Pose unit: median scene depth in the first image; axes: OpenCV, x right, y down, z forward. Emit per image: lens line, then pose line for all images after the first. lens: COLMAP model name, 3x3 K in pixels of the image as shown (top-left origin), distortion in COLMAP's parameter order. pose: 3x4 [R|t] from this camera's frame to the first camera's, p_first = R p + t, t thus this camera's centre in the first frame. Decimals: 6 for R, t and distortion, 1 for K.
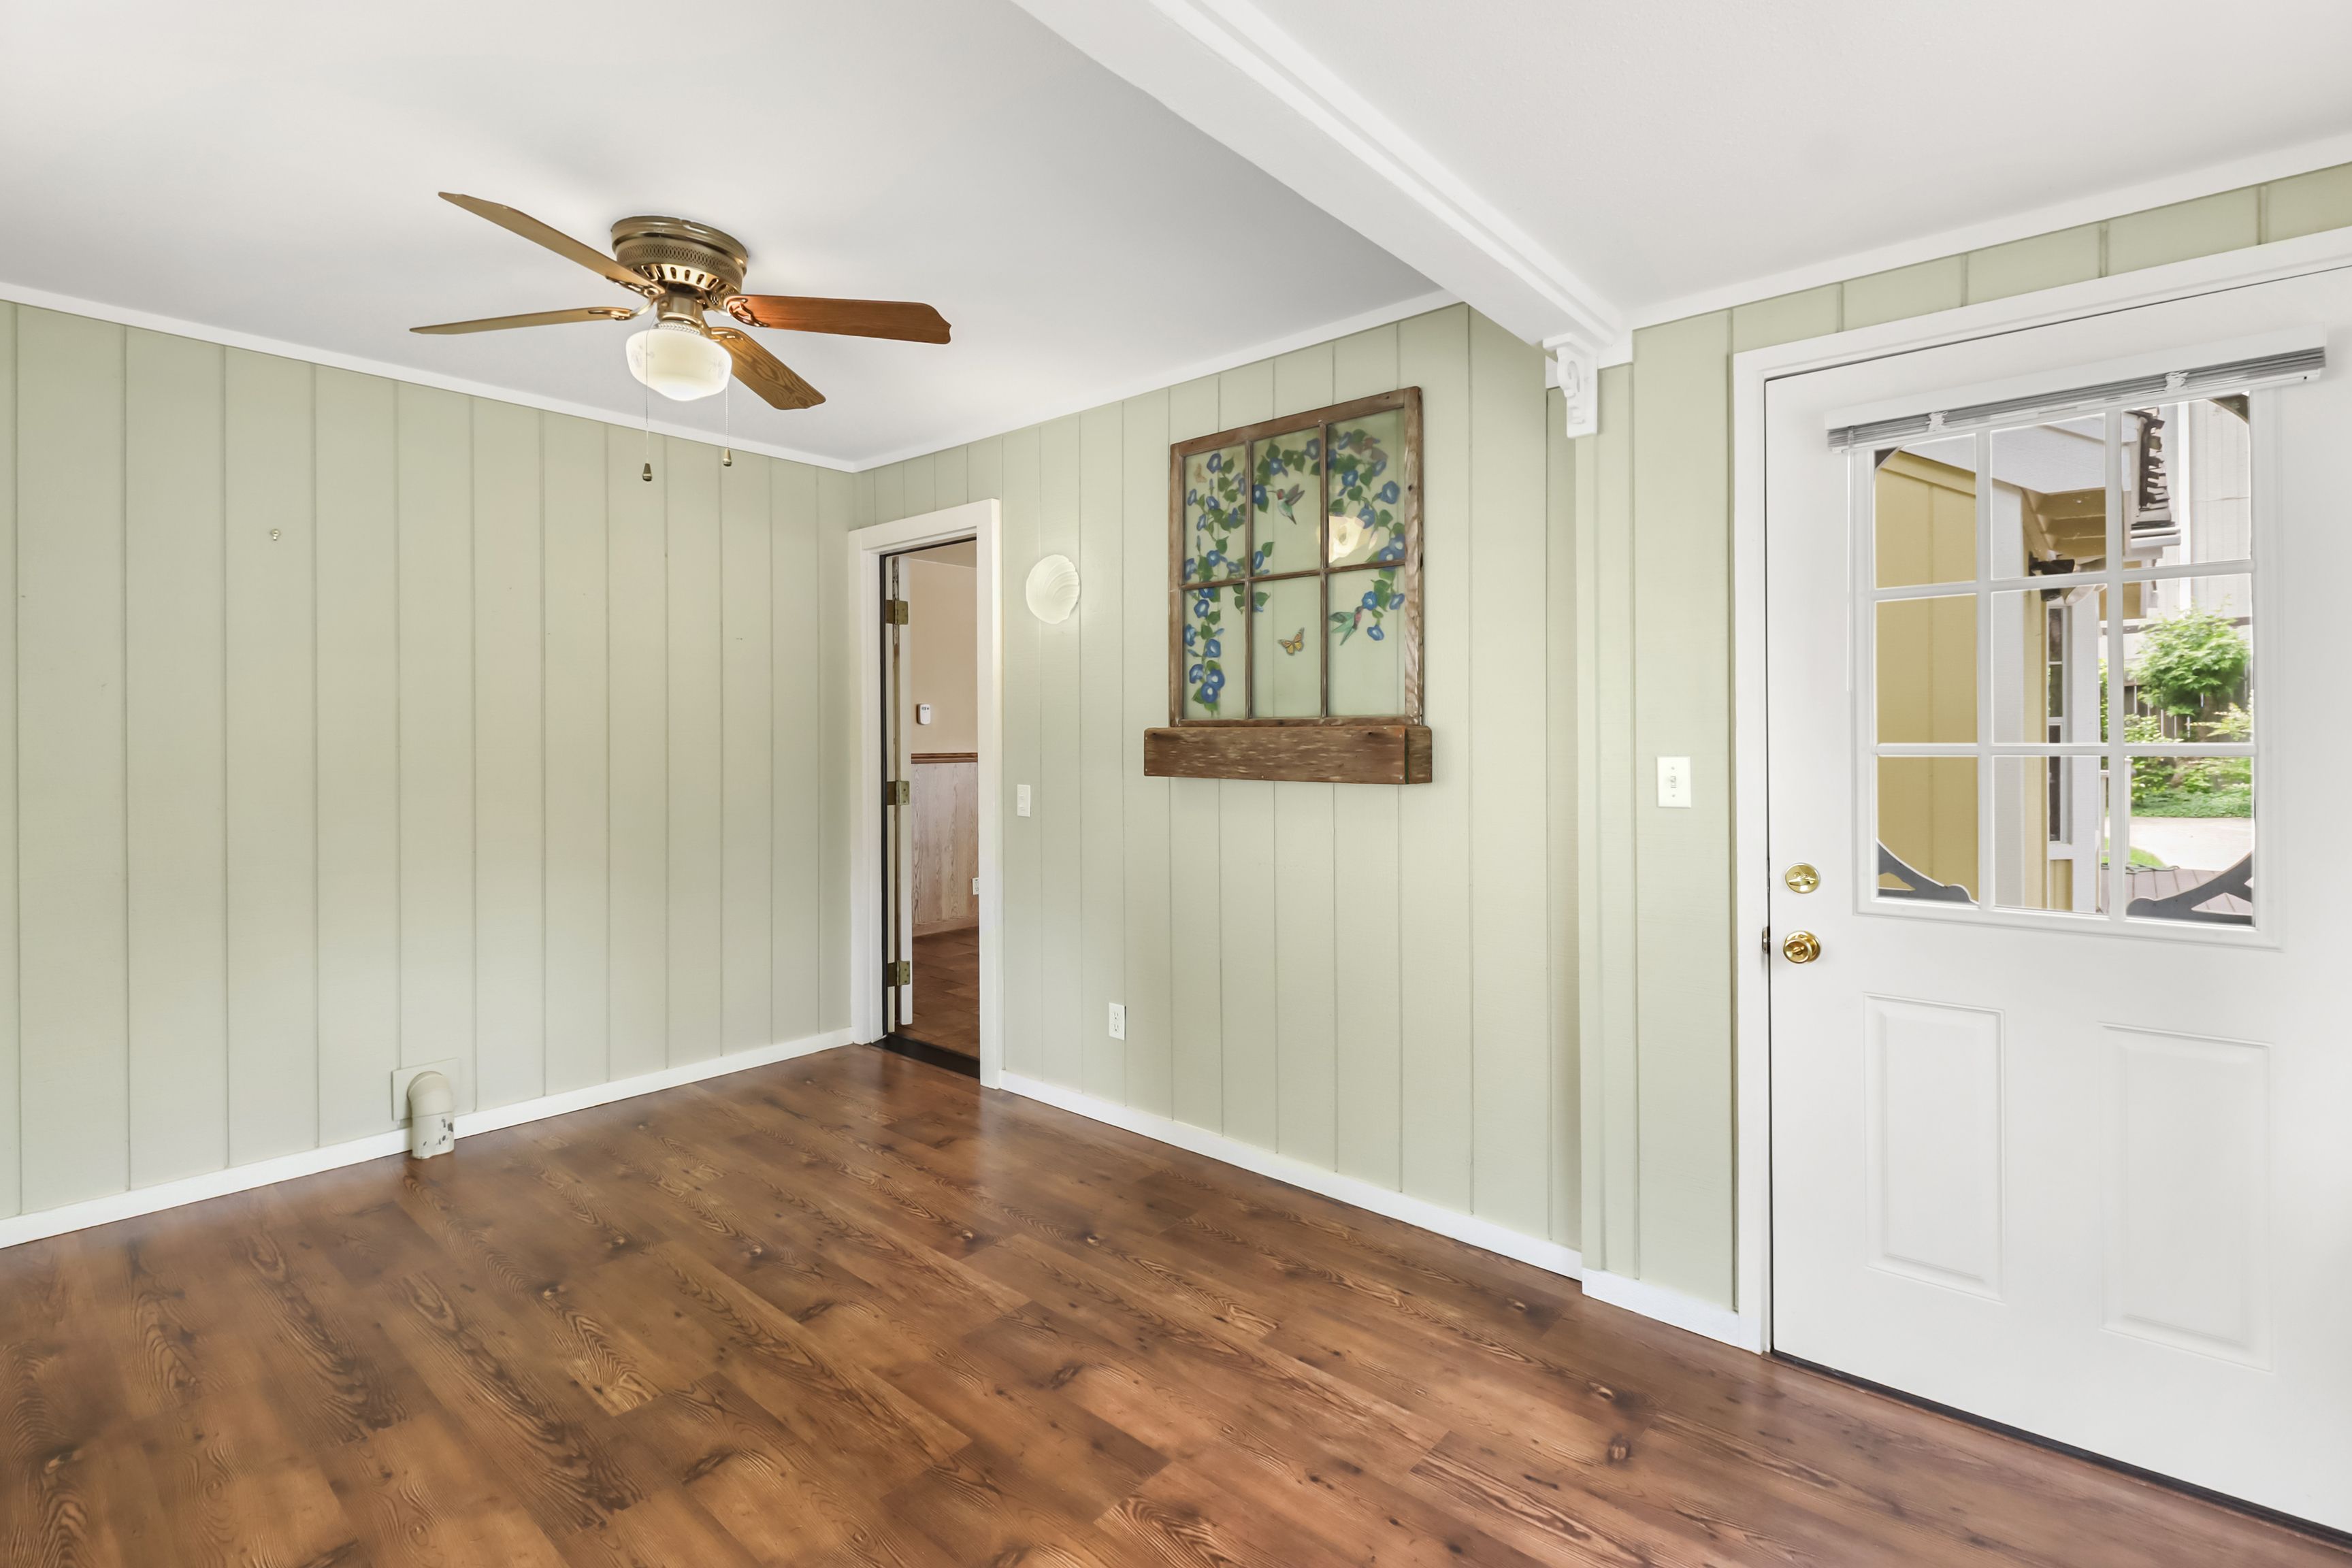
lens RADIAL K [[1090.9, 0, 1182.5], [0, 1090.9, 729.8], [0, 0, 1]] dist [0.019662, -0.014051]
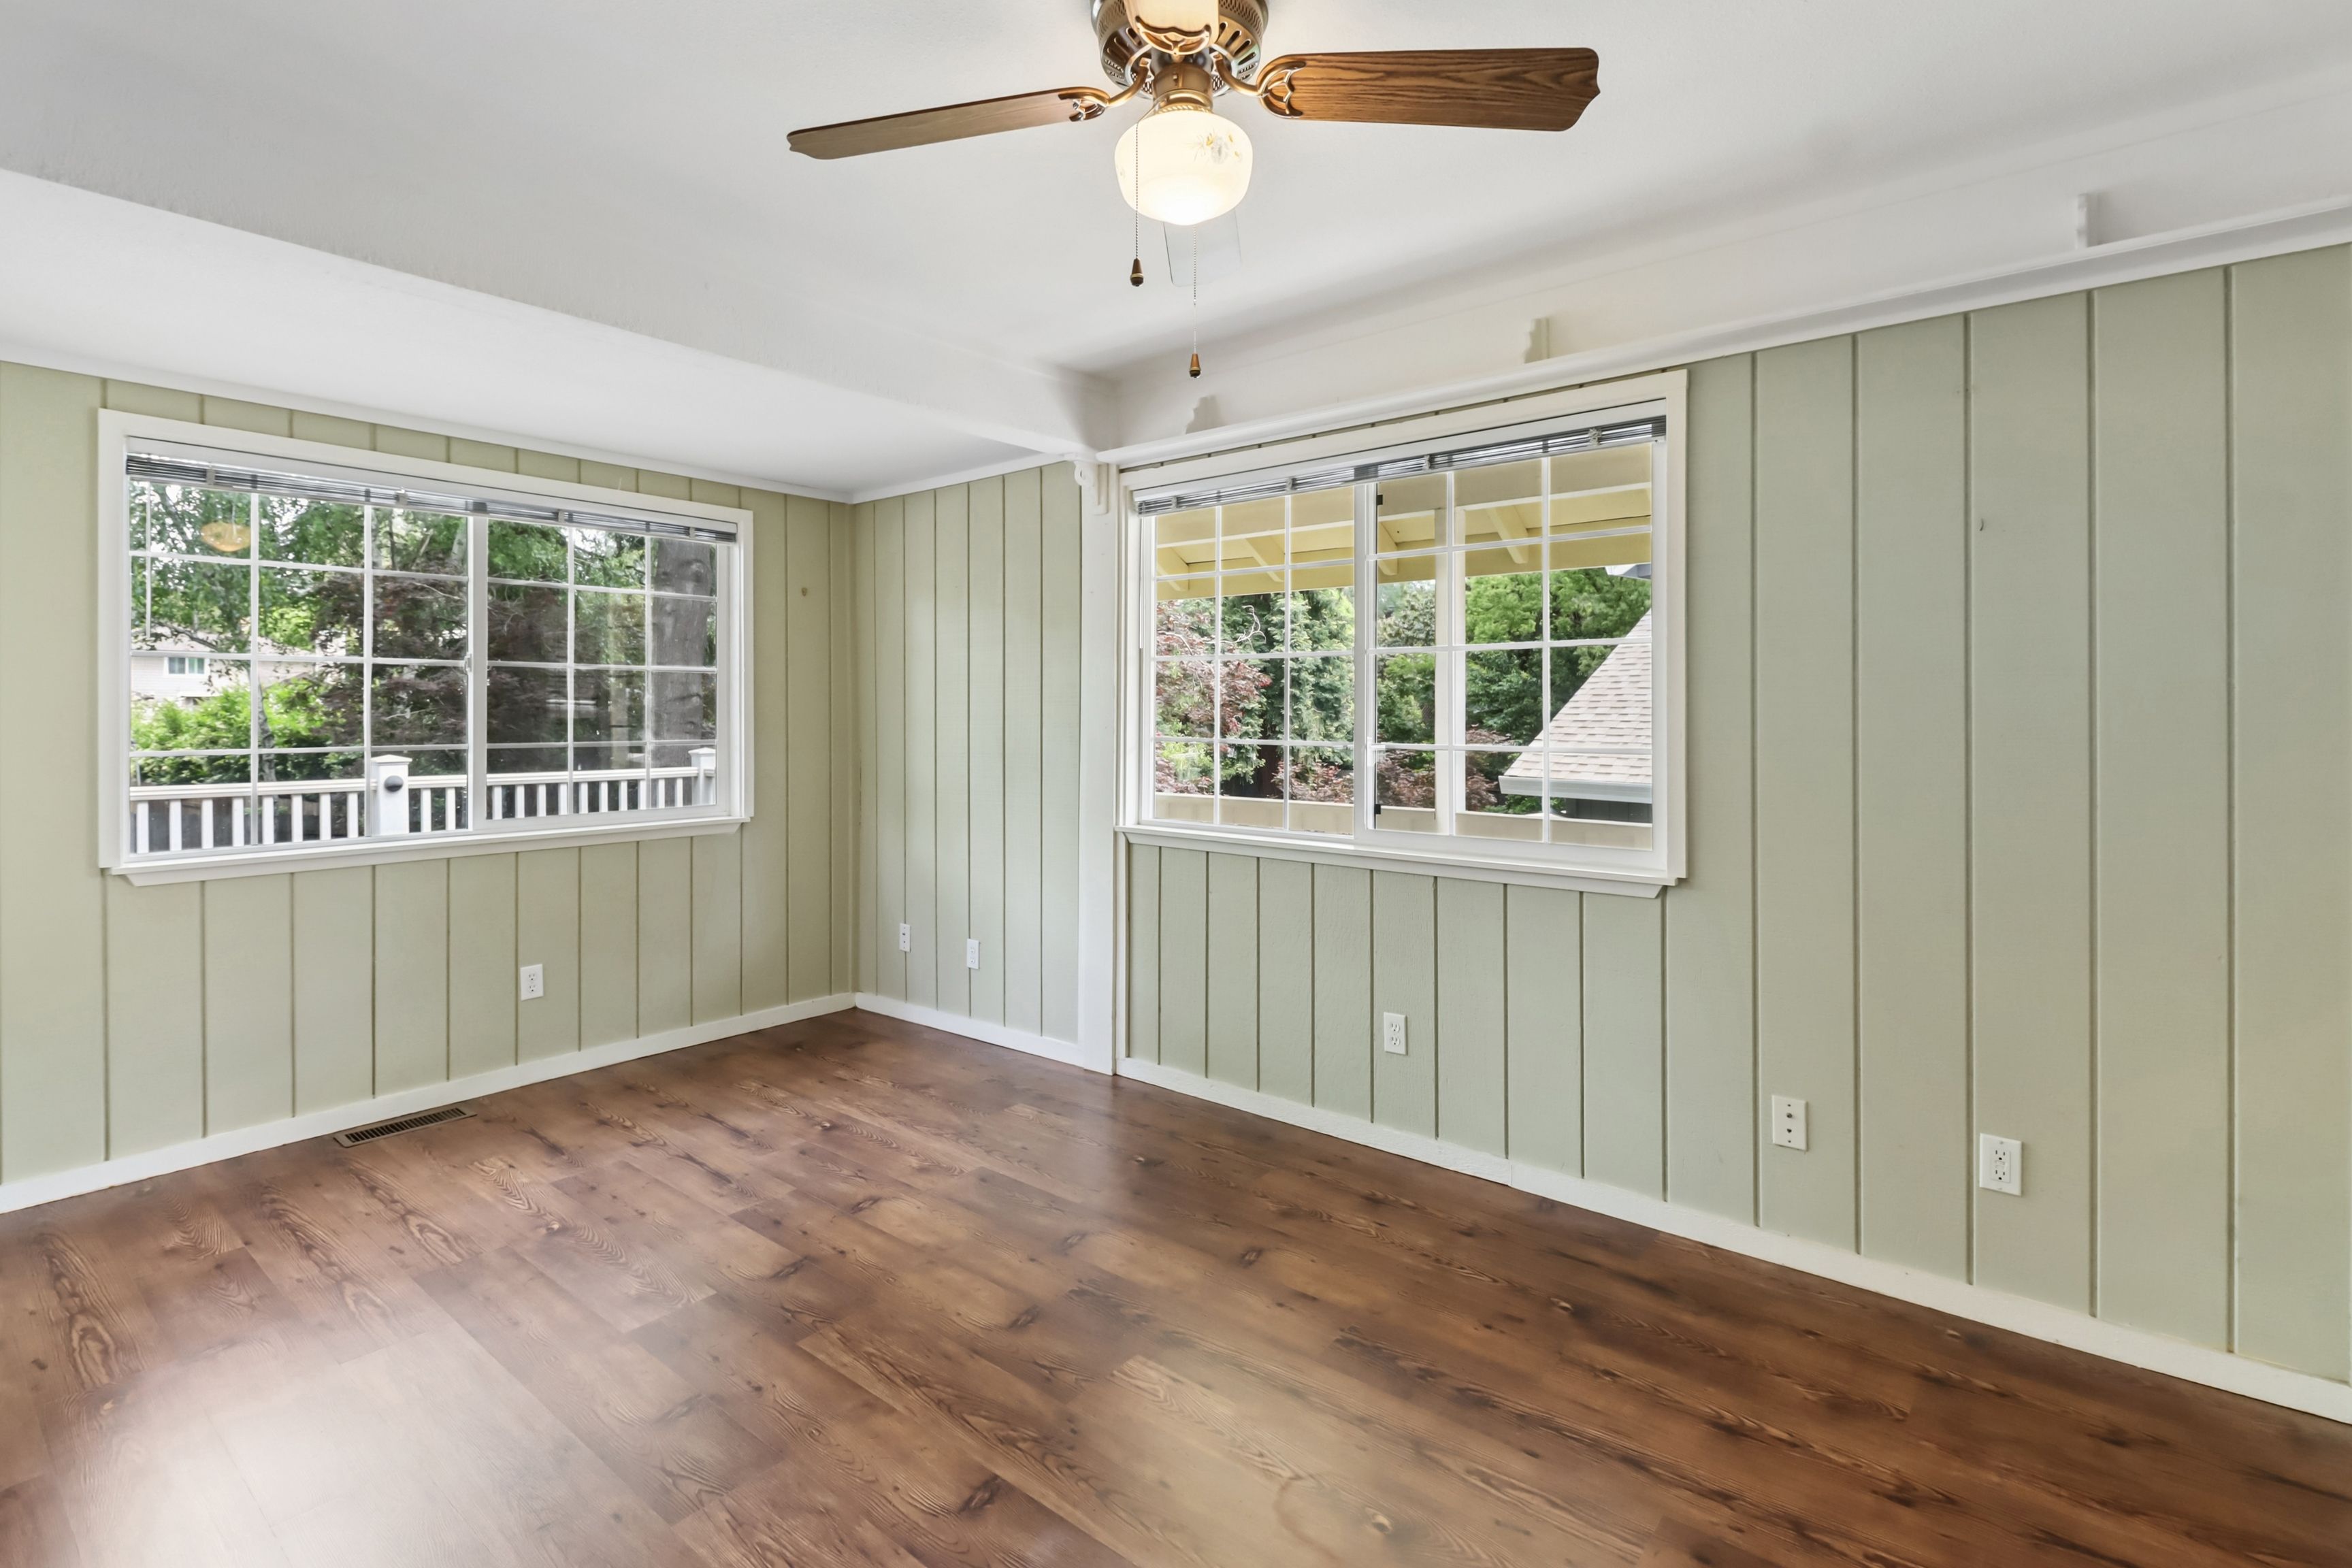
lens RADIAL K [[1098.5, 0, 1177.0], [0, 1098.5, 708.9], [0, 0, 1]] dist [0.025200, -0.012567]
pose [[-0.999482, 0.003534, -0.031983, -0.355501], [0.003632, 0.999989, -0.003024, 0.006700], [0.031972, -0.003138, -0.999484, 1.398427]]
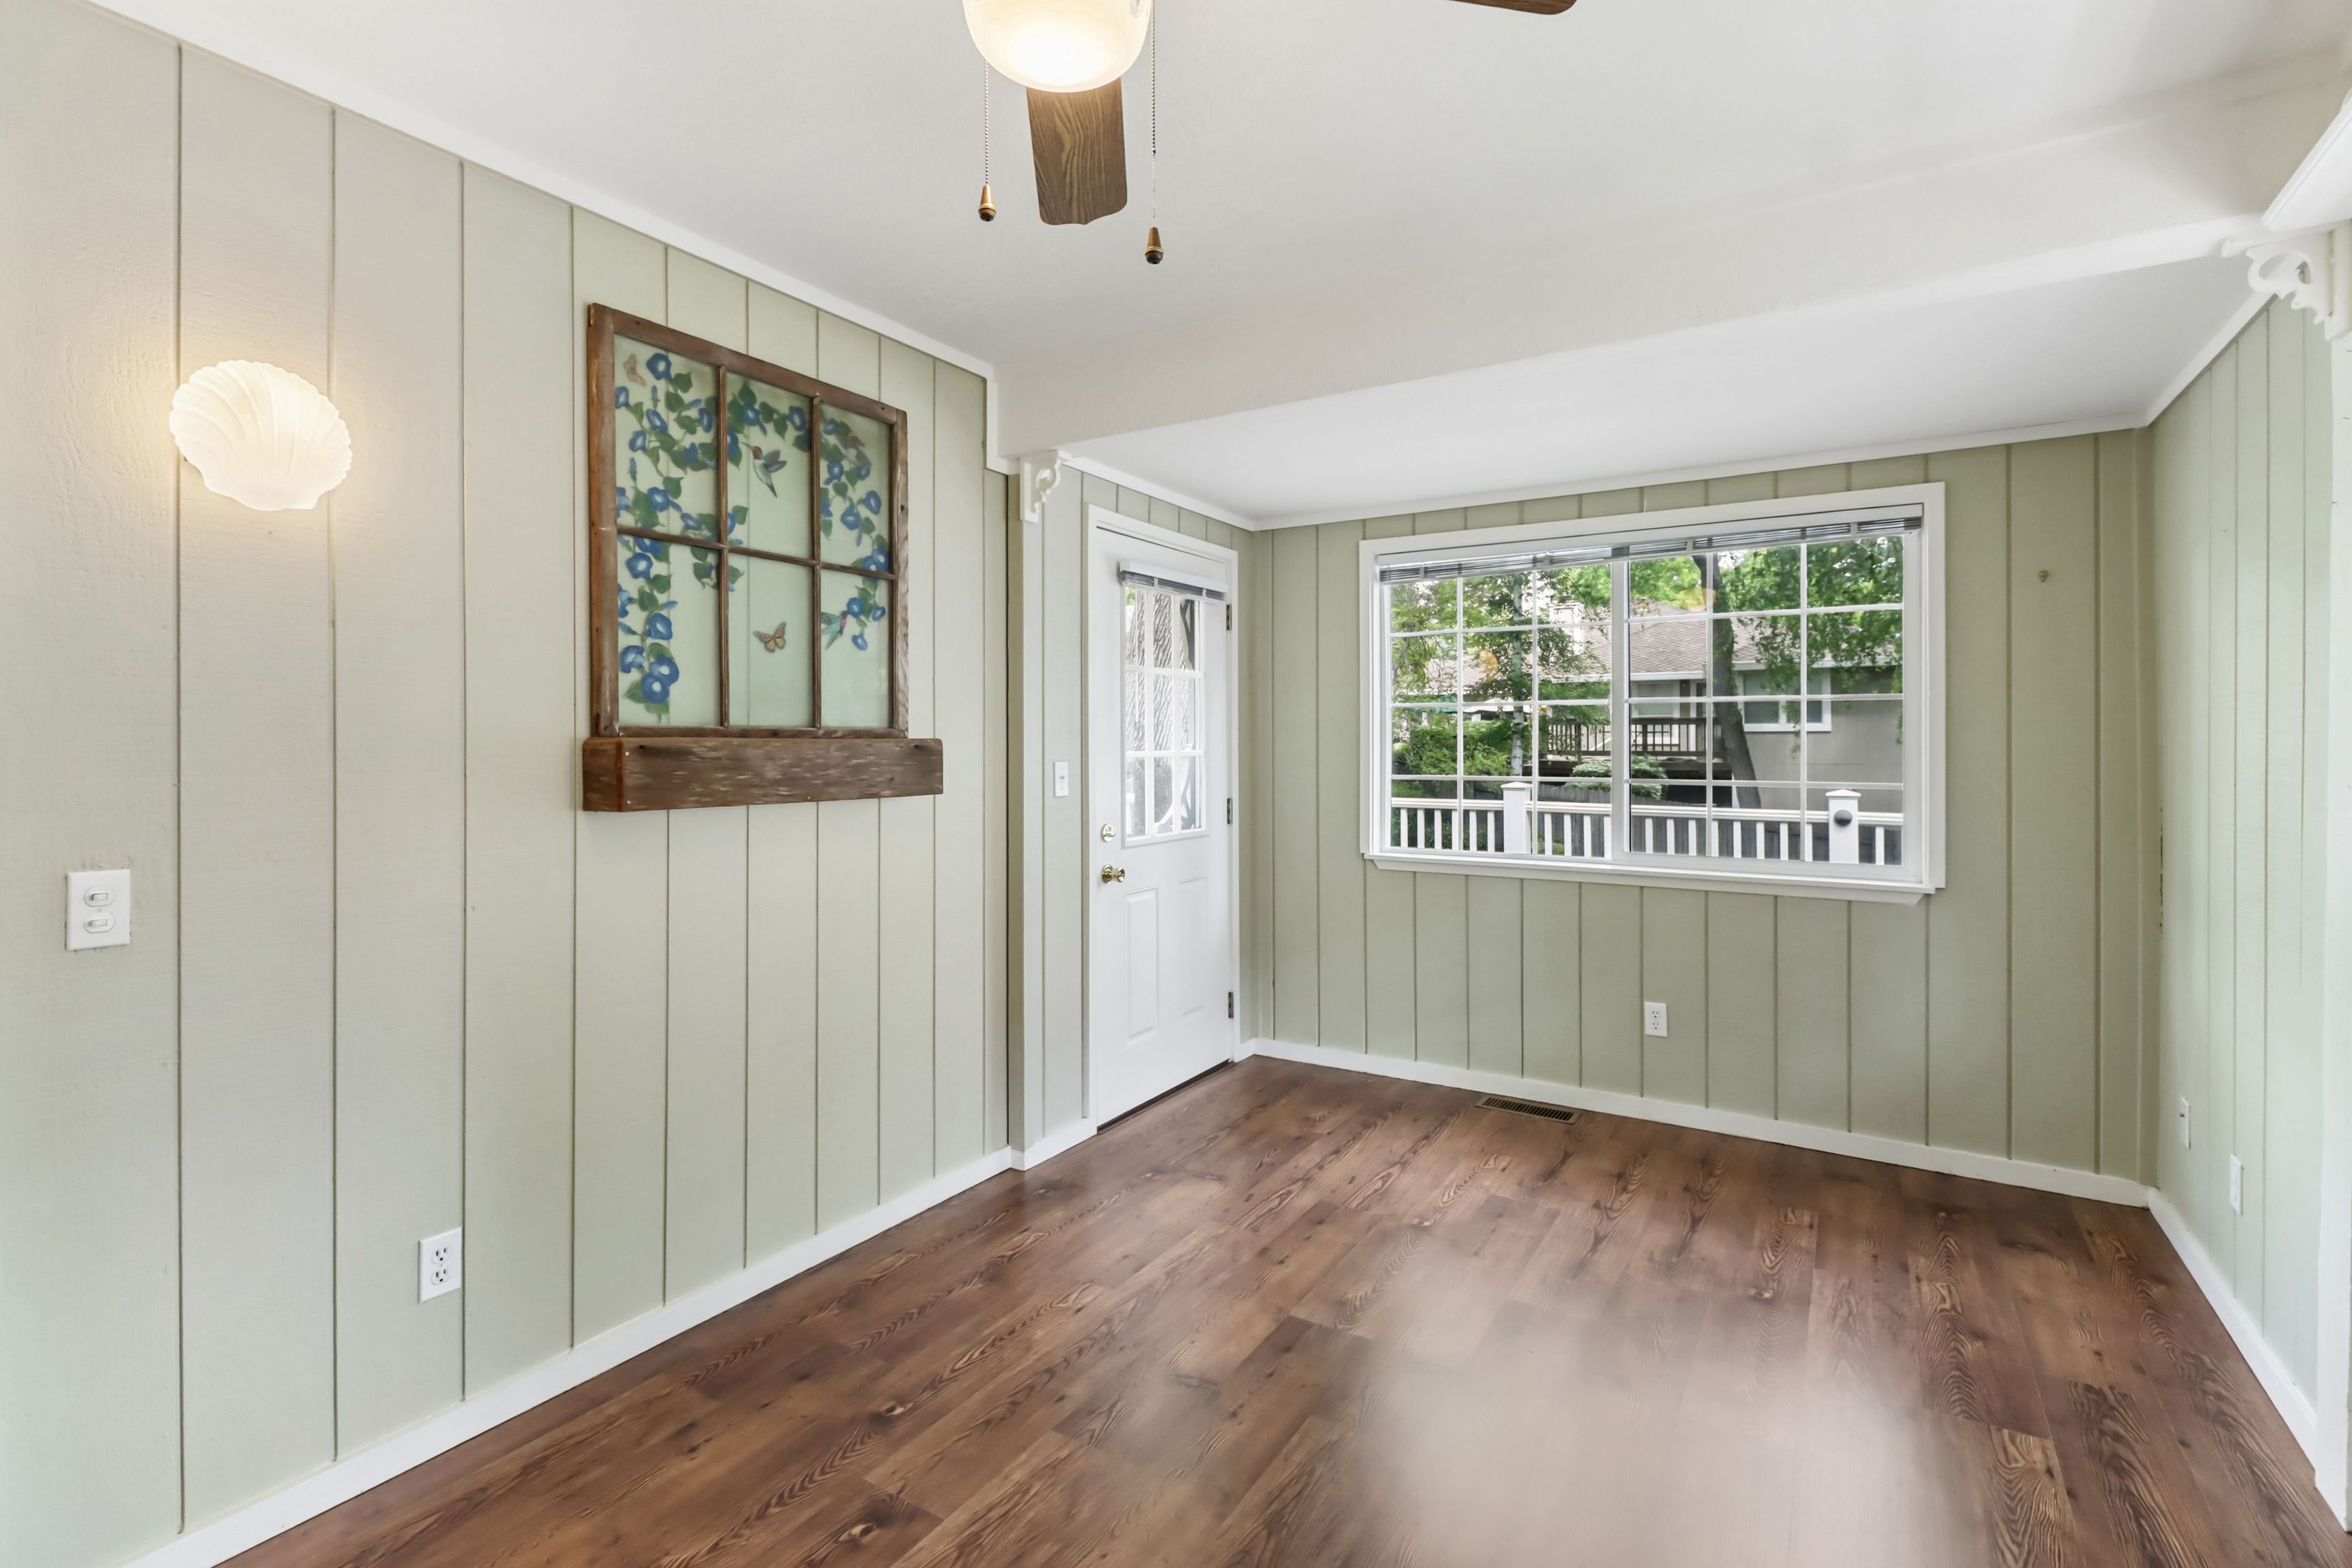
lens RADIAL K [[1083.5, 0, 1183.4], [0, 1083.5, 745.7], [0, 0, 1]] dist [0.023189, -0.015314]
pose [[-0.163816, 0.001902, 0.986489, -0.789463], [-0.001278, 0.999997, -0.002140, 0.004515], [-0.986490, -0.001611, -0.163813, 0.846700]]
